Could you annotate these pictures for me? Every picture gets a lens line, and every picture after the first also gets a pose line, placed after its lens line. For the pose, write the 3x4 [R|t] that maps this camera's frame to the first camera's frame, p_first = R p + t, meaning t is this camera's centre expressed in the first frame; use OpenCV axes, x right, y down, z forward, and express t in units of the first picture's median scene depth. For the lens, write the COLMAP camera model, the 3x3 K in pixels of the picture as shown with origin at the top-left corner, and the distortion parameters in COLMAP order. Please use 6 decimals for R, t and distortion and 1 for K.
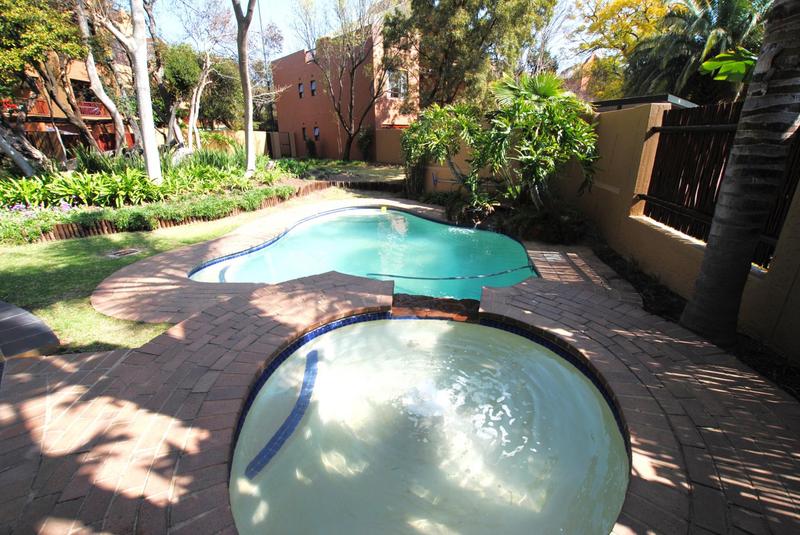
lens RADIAL K [[355.0, 0, 405.2], [0, 355.0, 263.5], [0, 0, 1]] dist [-0.024271, 0.001432]
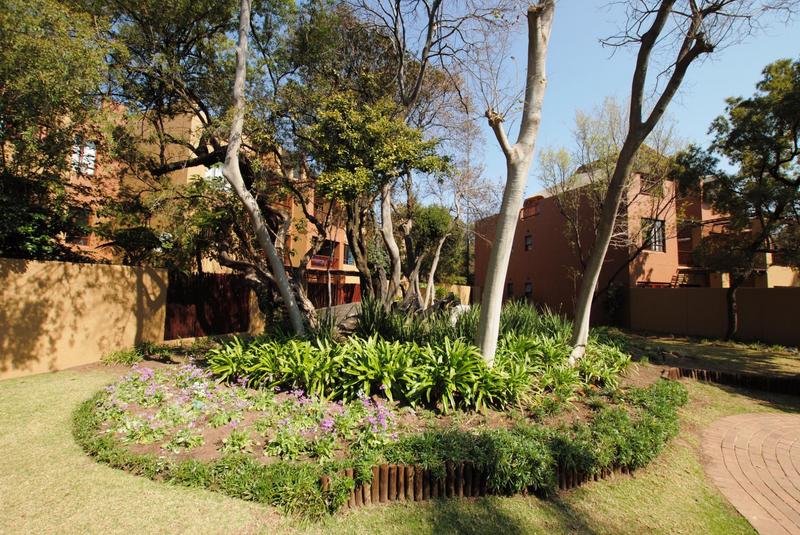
lens RADIAL K [[355.0, 0, 405.2], [0, 355.0, 263.5], [0, 0, 1]] dist [-0.024271, 0.001432]
pose [[0.927999, -0.002567, -0.372575, -0.595832], [-0.151174, 0.911370, -0.382820, -0.136437], [0.340536, 0.411580, 0.845362, 0.378780]]
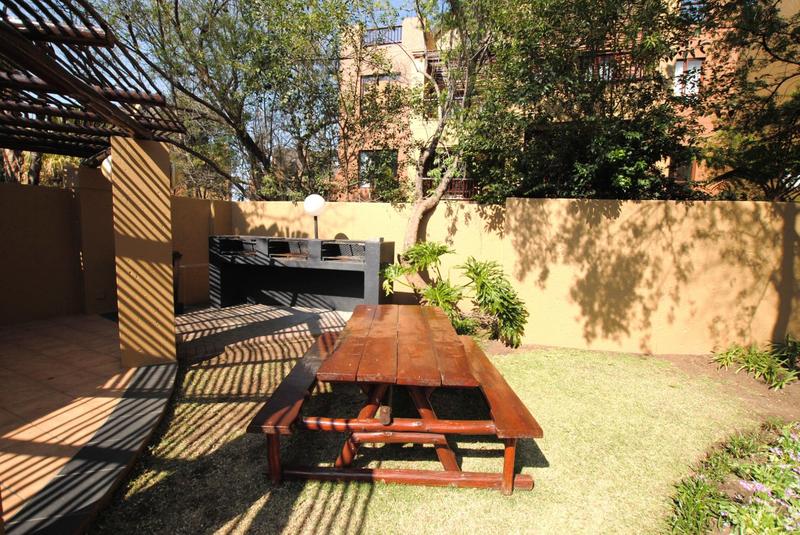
lens RADIAL K [[355.0, 0, 405.2], [0, 355.0, 263.5], [0, 0, 1]] dist [-0.024271, 0.001432]
pose [[-0.240029, 0.112043, -0.964278, -0.971089], [-0.354353, 0.914664, 0.194484, -0.196196], [0.903781, 0.388377, -0.179843, 0.549082]]
